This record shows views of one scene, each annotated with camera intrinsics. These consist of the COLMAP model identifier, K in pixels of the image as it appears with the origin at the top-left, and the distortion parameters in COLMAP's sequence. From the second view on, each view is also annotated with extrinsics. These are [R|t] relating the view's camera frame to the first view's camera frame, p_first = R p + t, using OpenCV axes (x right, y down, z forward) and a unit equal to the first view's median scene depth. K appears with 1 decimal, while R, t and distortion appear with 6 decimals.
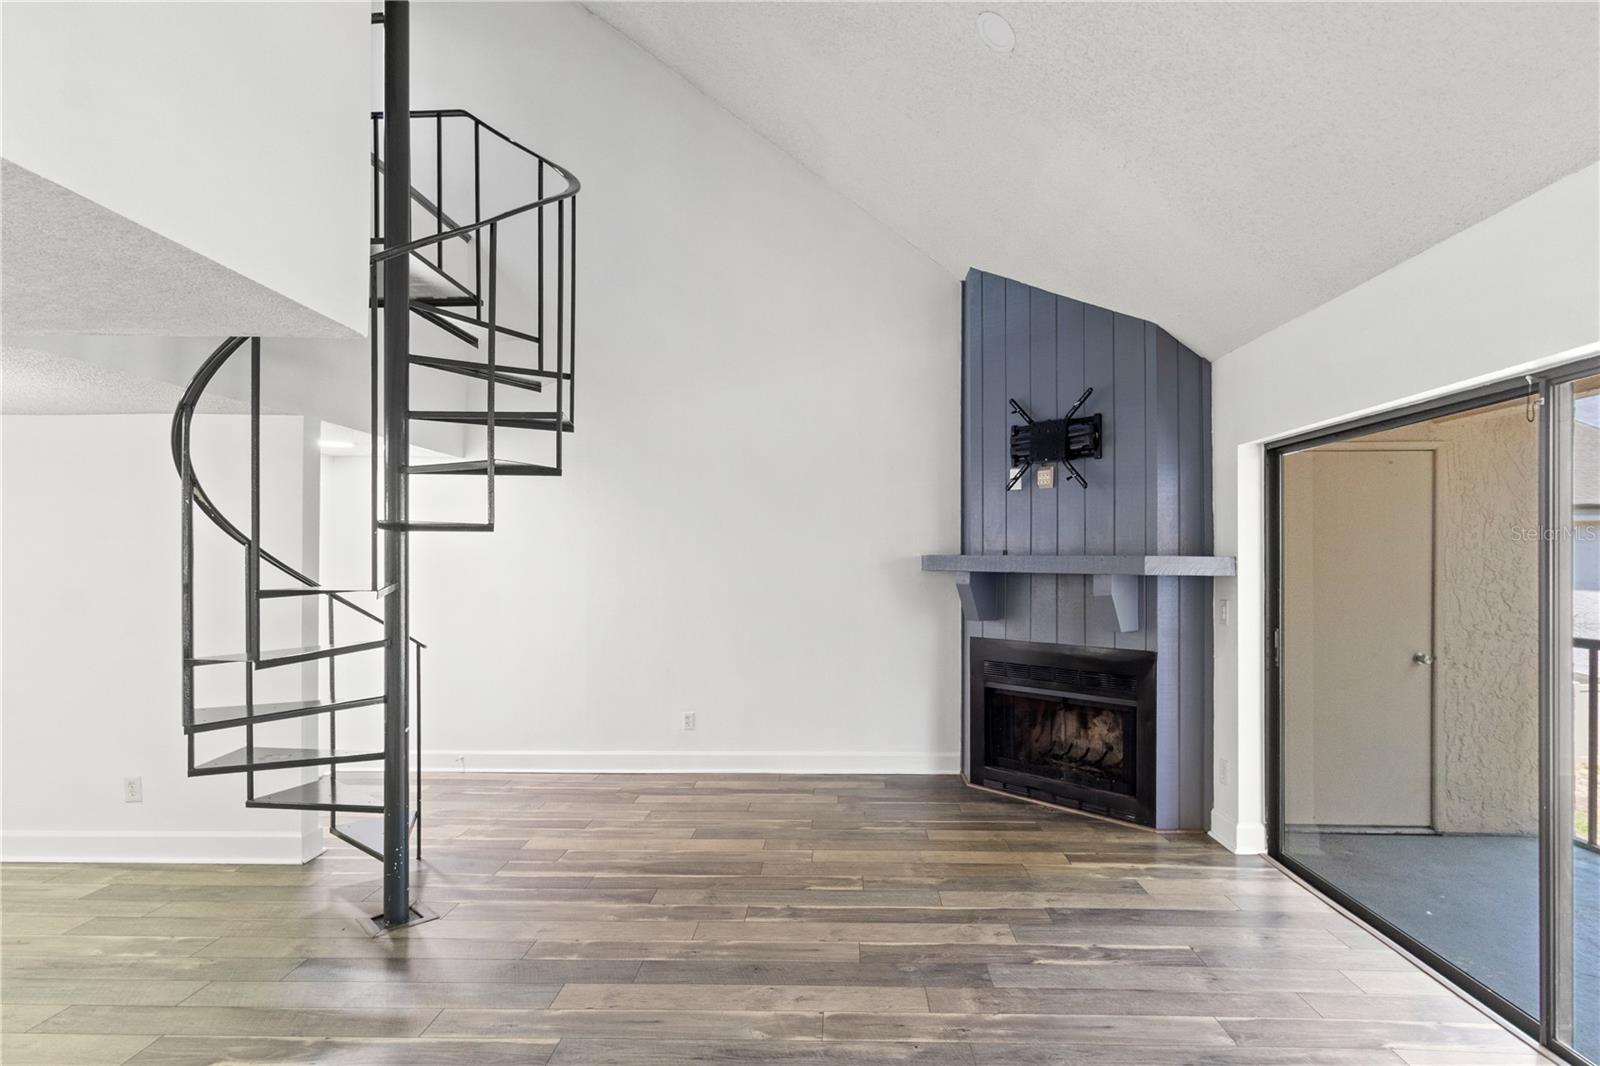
lens RADIAL K [[773.9, 0, 807.2], [0, 773.9, 570.7], [0, 0, 1]] dist [0.000300, 0.000440]
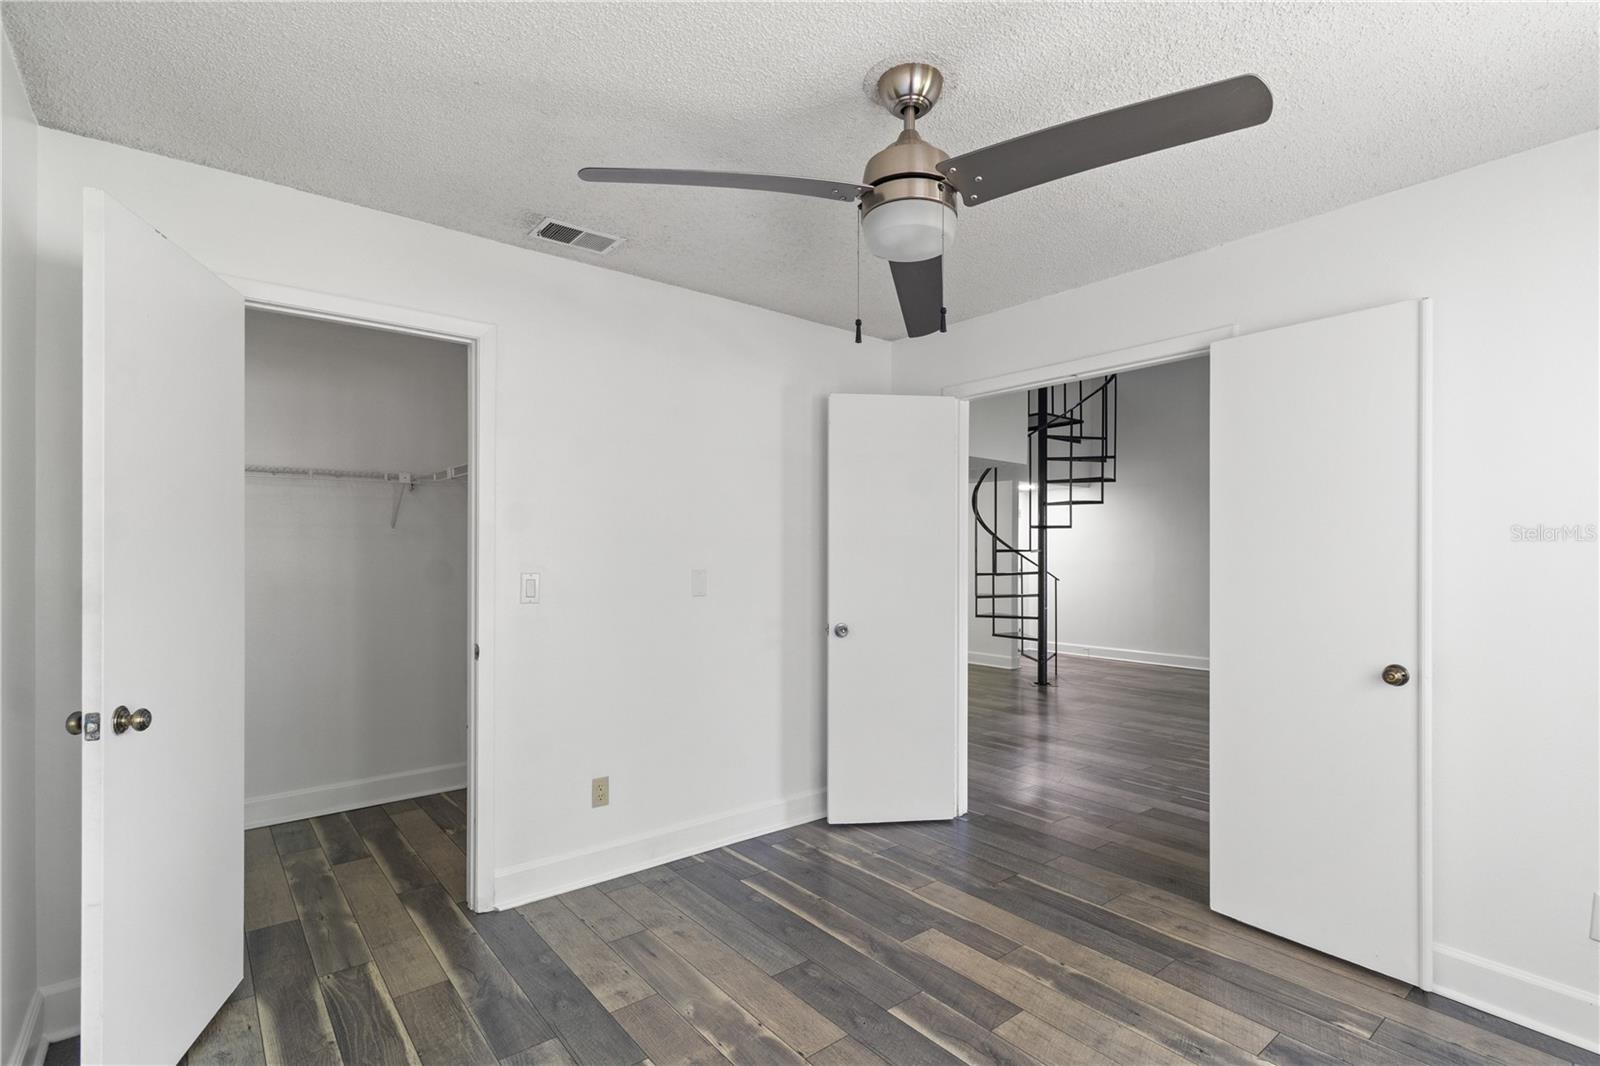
lens RADIAL K [[773.9, 0, 810.6], [0, 773.9, 560.0], [0, 0, 1]] dist [0.000300, 0.000440]
pose [[0.659283, 0.005027, -0.751878, 0.858888], [0.001556, 0.999966, 0.008050, 0.029548], [0.751893, -0.006478, 0.659253, -1.216062]]
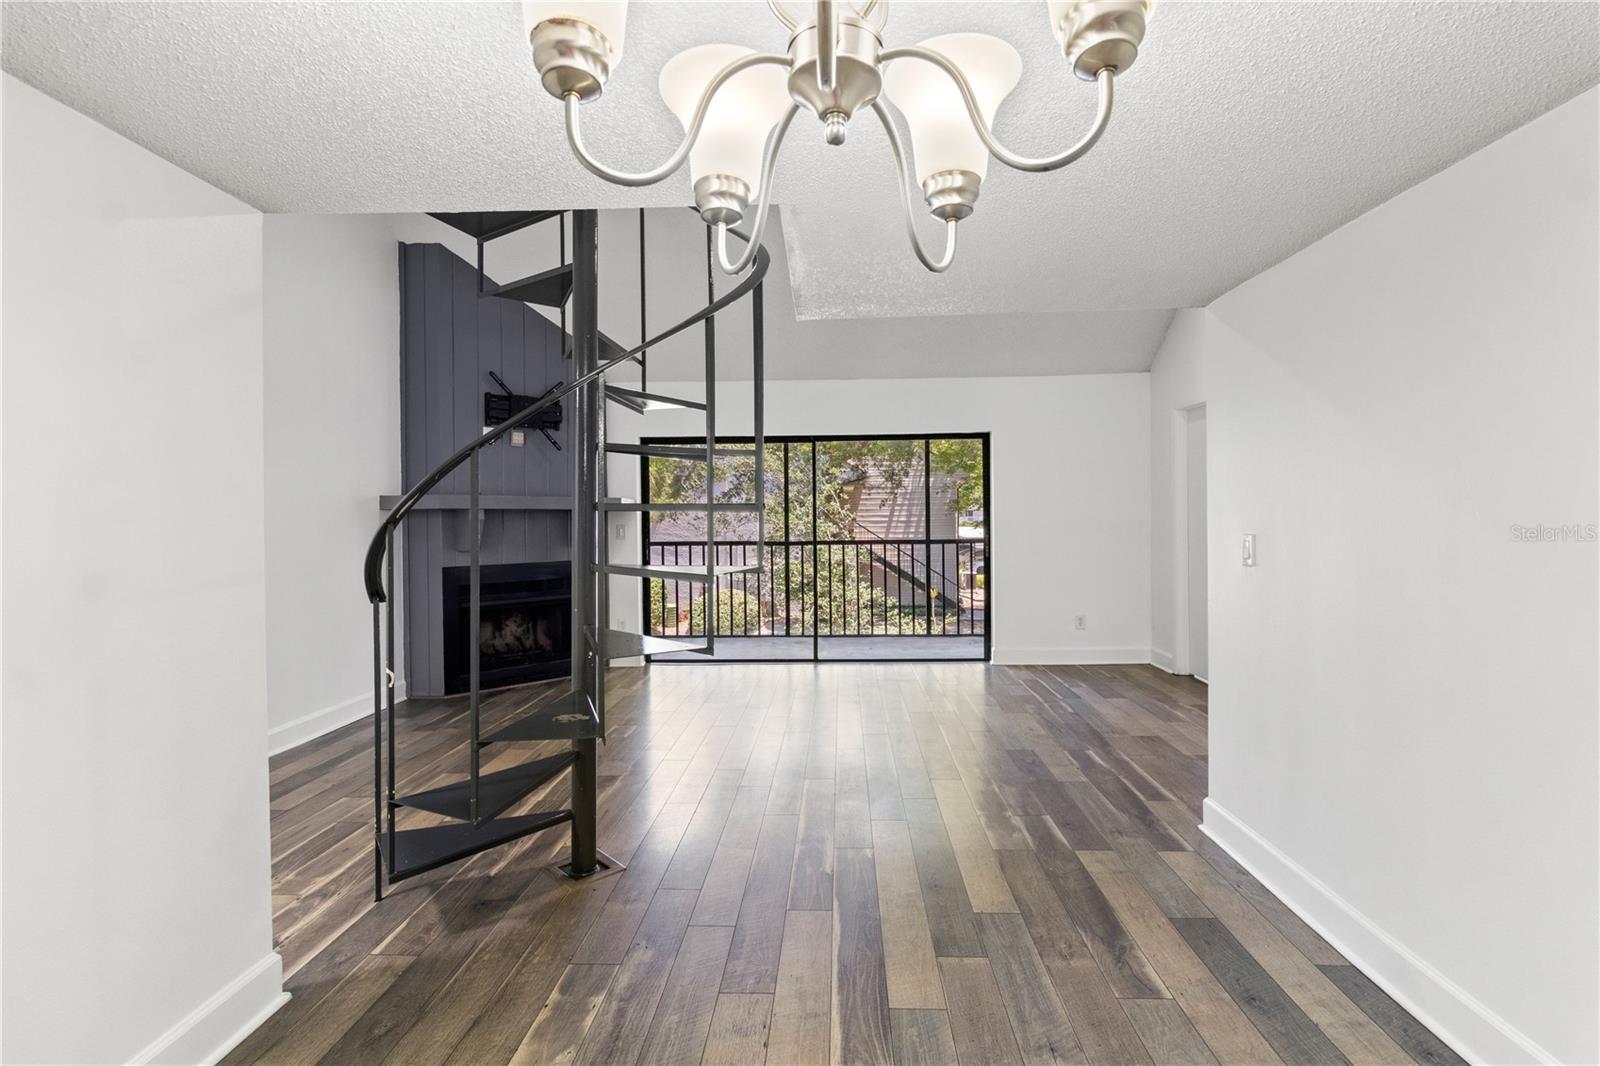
lens RADIAL K [[773.9, 0, 809.4], [0, 773.9, 516.6], [0, 0, 1]] dist [0.000300, 0.000440]
pose [[0.003560, 0.002128, 0.999991, -1.468296], [0.020598, 0.999785, -0.002201, 0.039713], [-0.999781, 0.020606, 0.003515, 0.729832]]
